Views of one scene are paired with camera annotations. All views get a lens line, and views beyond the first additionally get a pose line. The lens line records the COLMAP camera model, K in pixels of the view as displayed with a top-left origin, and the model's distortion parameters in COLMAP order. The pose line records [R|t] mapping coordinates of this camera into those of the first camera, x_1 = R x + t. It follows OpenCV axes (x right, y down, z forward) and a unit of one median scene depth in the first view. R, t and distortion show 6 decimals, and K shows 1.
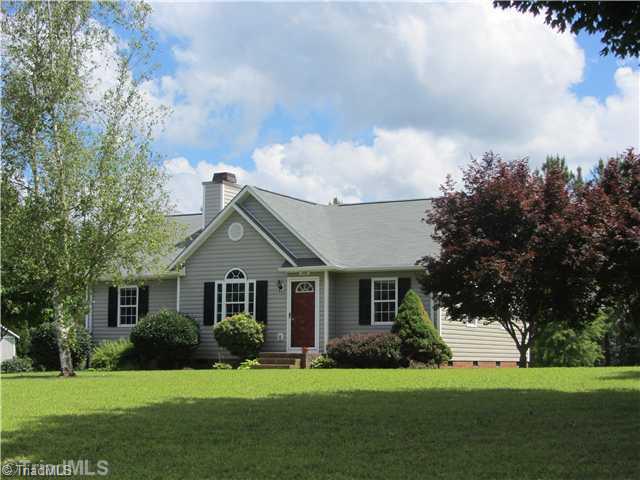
lens RADIAL K [[1155.4, 0, 320.0], [0, 1155.4, 240.0], [0, 0, 1]] dist [-0.204577, -0.125007]
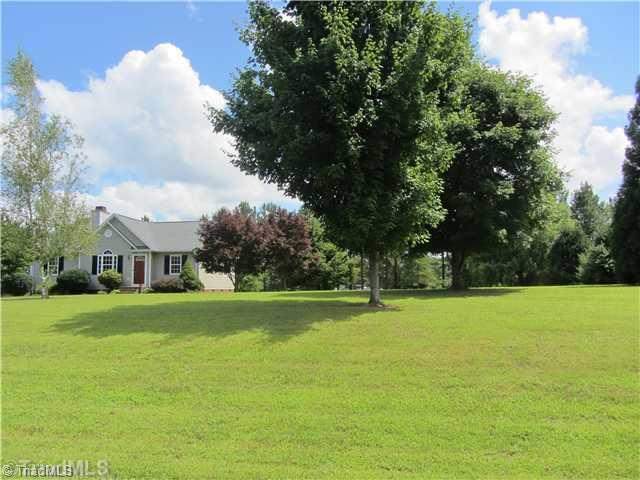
lens RADIAL K [[524.0, 0, 320.0], [0, 524.0, 240.0], [0, 0, 1]] dist [-0.046113, -0.004778]
pose [[0.937344, 0.021003, 0.347772, -0.040360], [-0.025267, 0.999651, 0.007732, -0.013635], [-0.347488, -0.016034, 0.937547, -0.113088]]
